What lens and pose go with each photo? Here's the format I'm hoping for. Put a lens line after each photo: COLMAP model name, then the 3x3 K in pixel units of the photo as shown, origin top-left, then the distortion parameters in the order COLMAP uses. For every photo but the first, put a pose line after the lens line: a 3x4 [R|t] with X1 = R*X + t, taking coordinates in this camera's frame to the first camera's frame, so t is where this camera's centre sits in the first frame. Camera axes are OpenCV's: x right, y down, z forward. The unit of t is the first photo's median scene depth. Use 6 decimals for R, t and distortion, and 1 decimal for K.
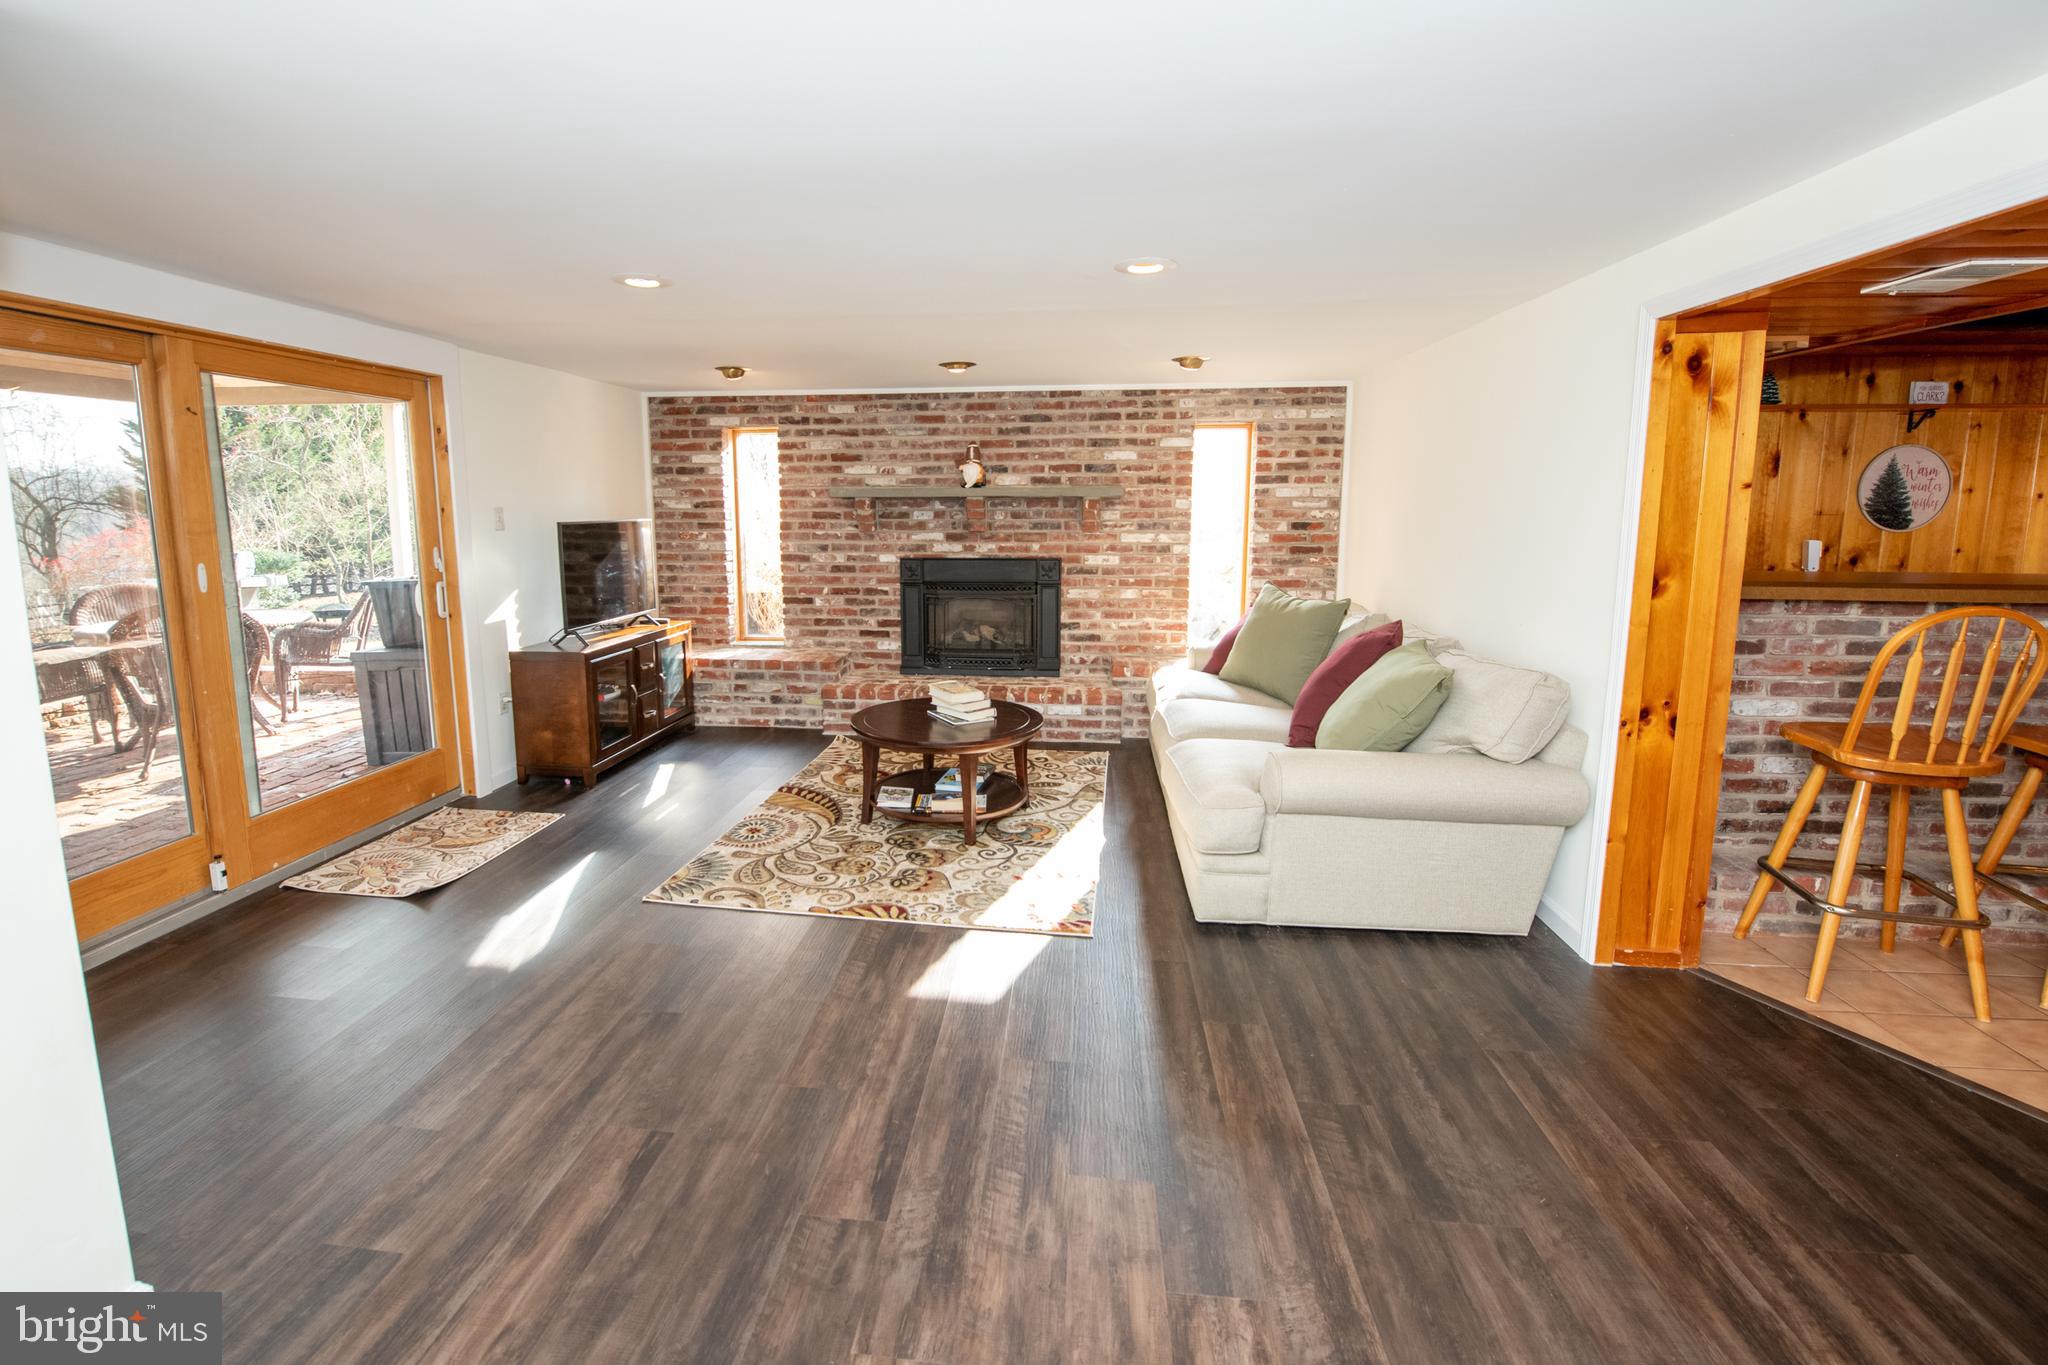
lens RADIAL K [[912.5, 0, 1033.9], [0, 912.5, 676.7], [0, 0, 1]] dist [-0.019522, -0.000452]
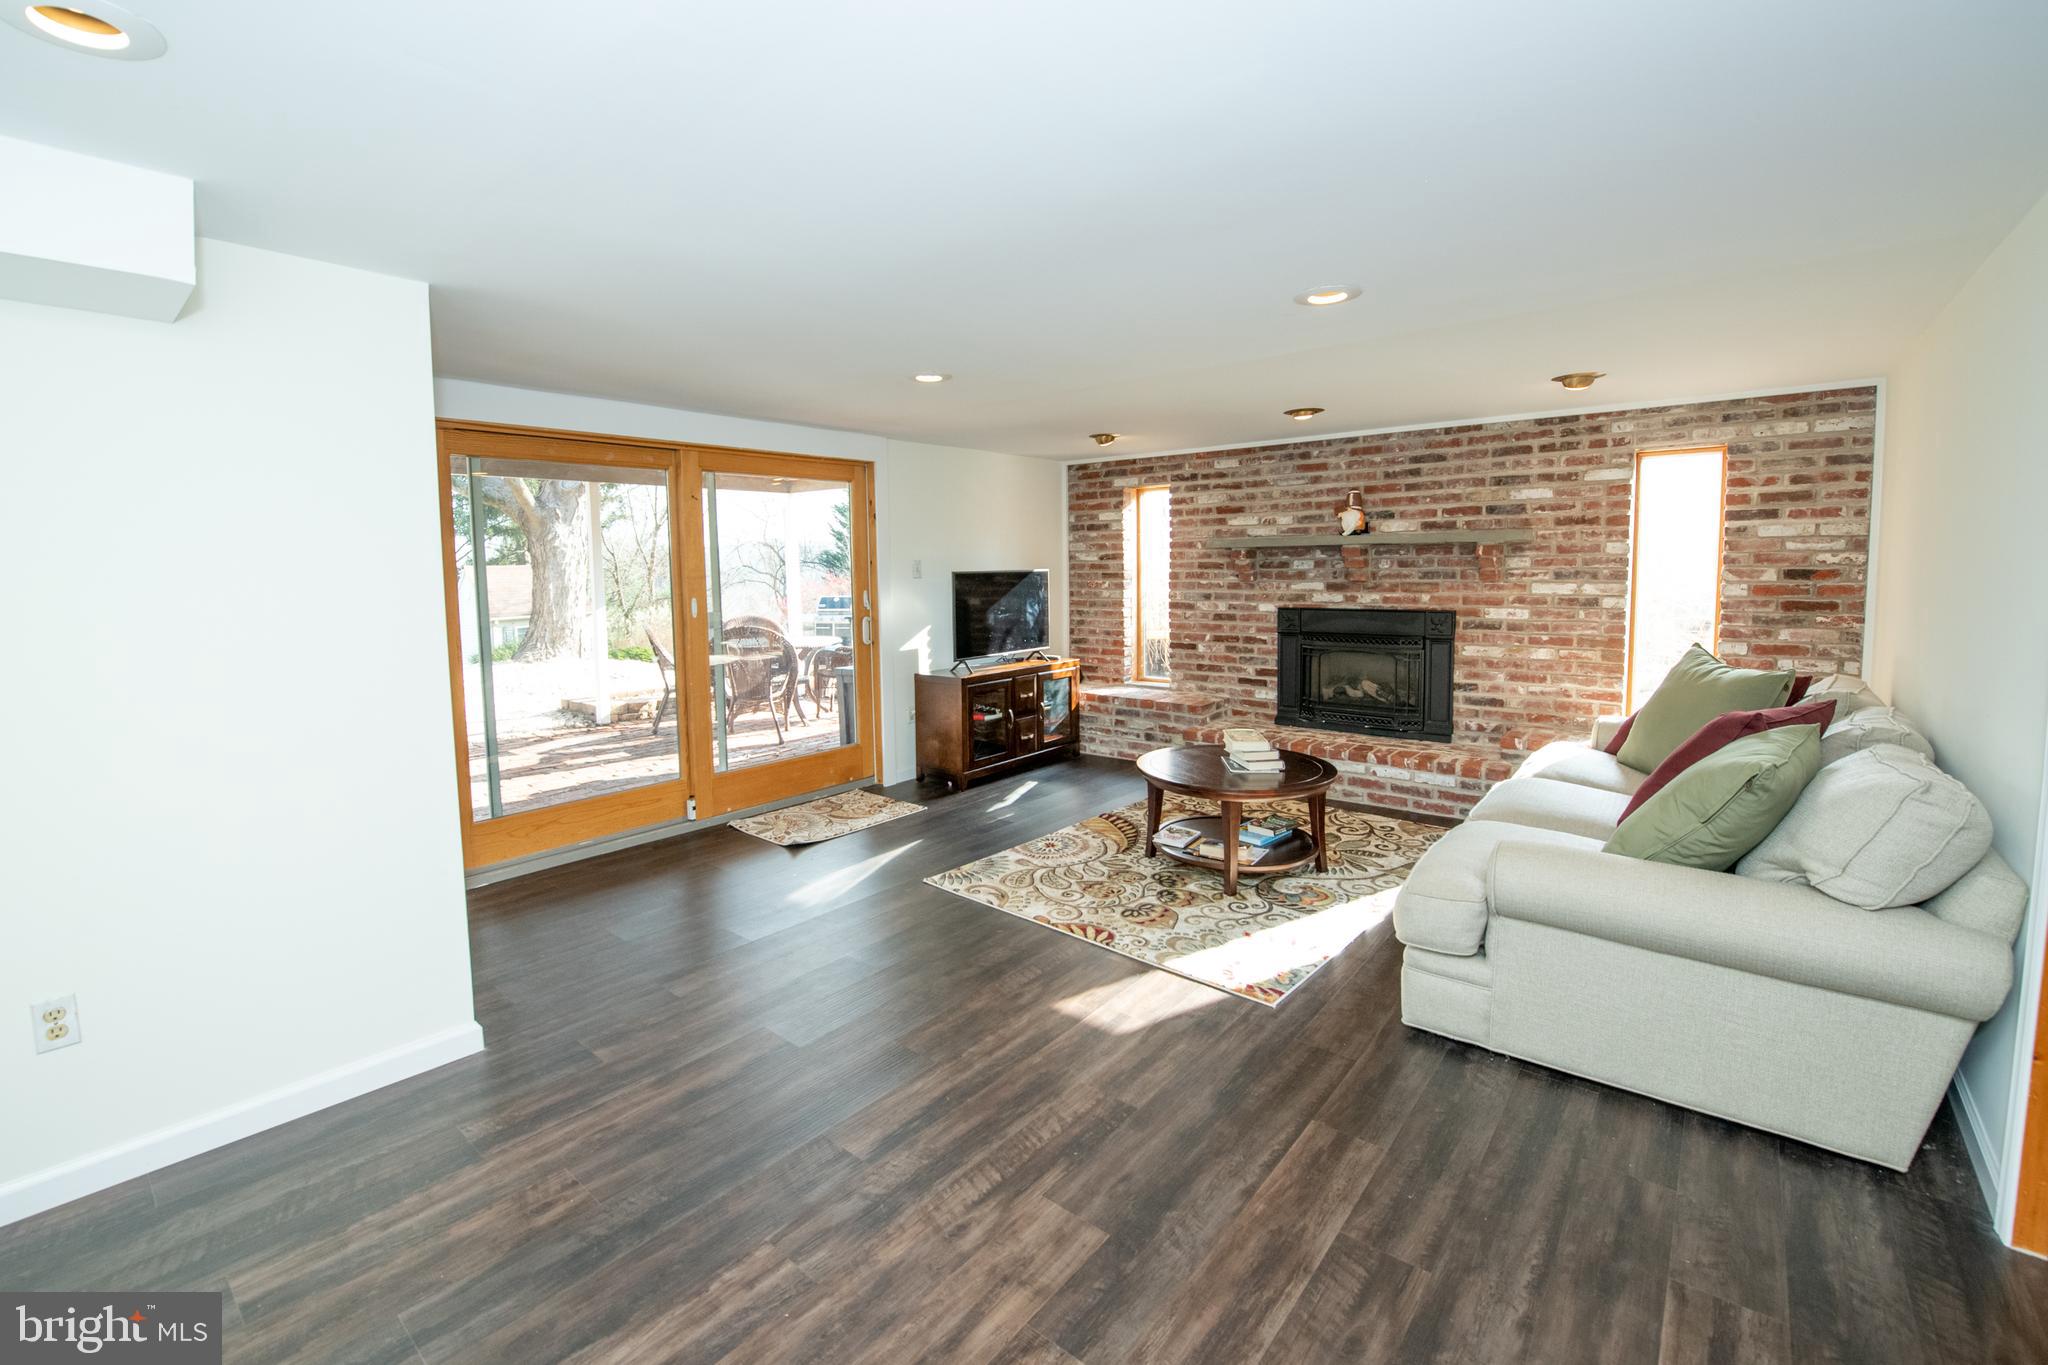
lens RADIAL K [[901.6, 0, 1018.0], [0, 901.6, 681.1], [0, 0, 1]] dist [-0.021737, -0.000905]
pose [[0.821118, 0.061669, -0.567417, 0.190139], [-0.091368, 0.995527, -0.024023, -0.000669], [0.563397, 0.071569, 0.823080, 0.038678]]
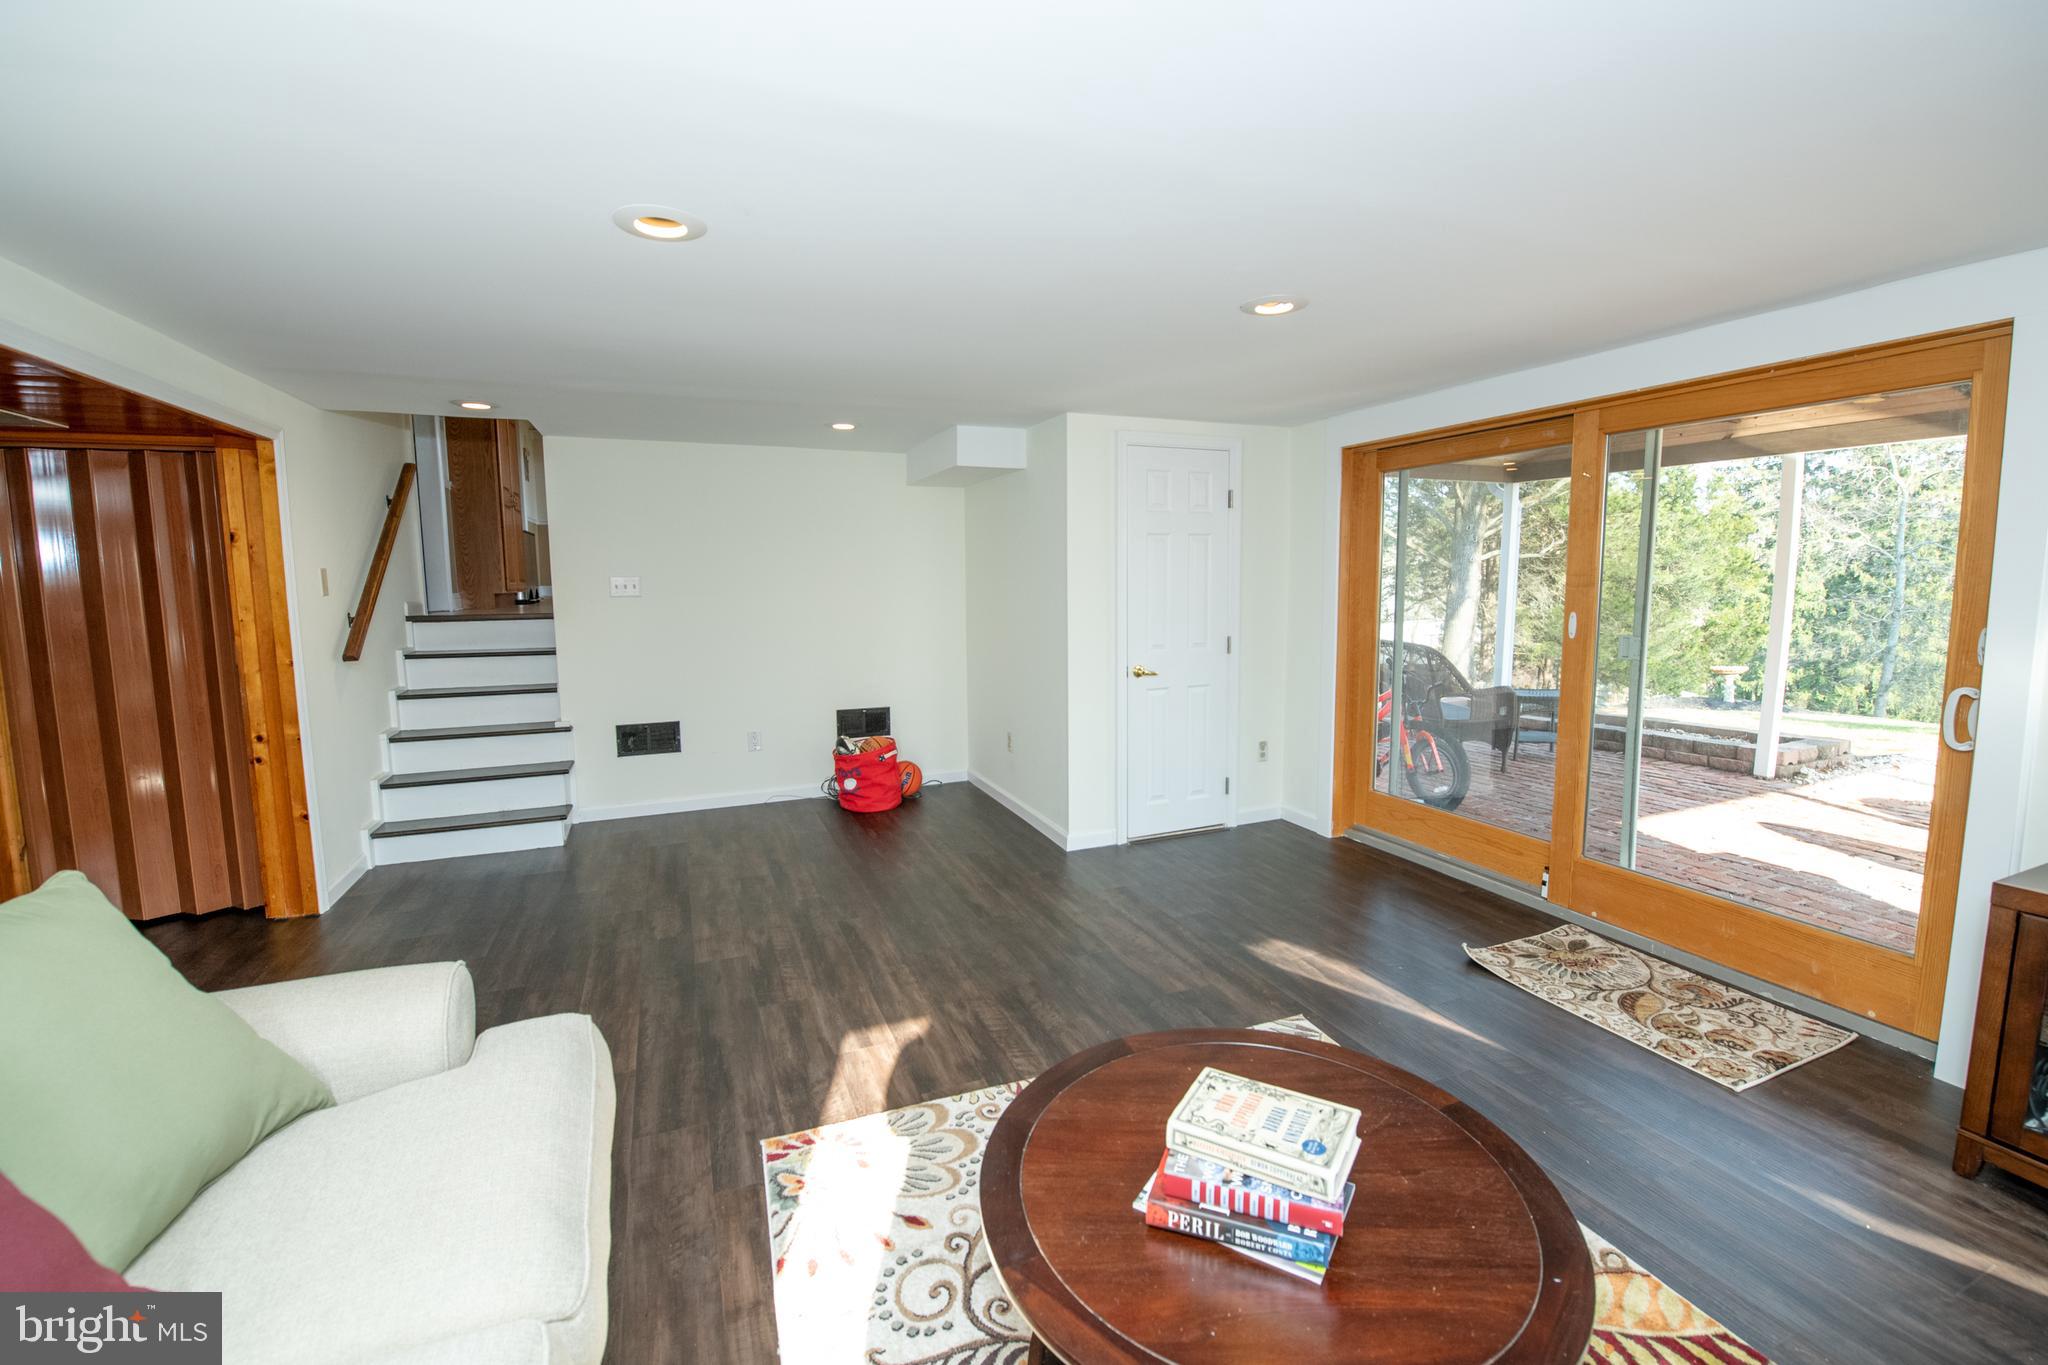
lens RADIAL K [[912.5, 0, 1033.9], [0, 912.5, 676.7], [0, 0, 1]] dist [-0.019522, -0.000452]
pose [[-0.906057, 0.051131, -0.420055, 0.083683], [-0.071643, 0.959806, 0.271366, -0.160256], [0.417047, 0.275967, -0.865976, 0.884328]]
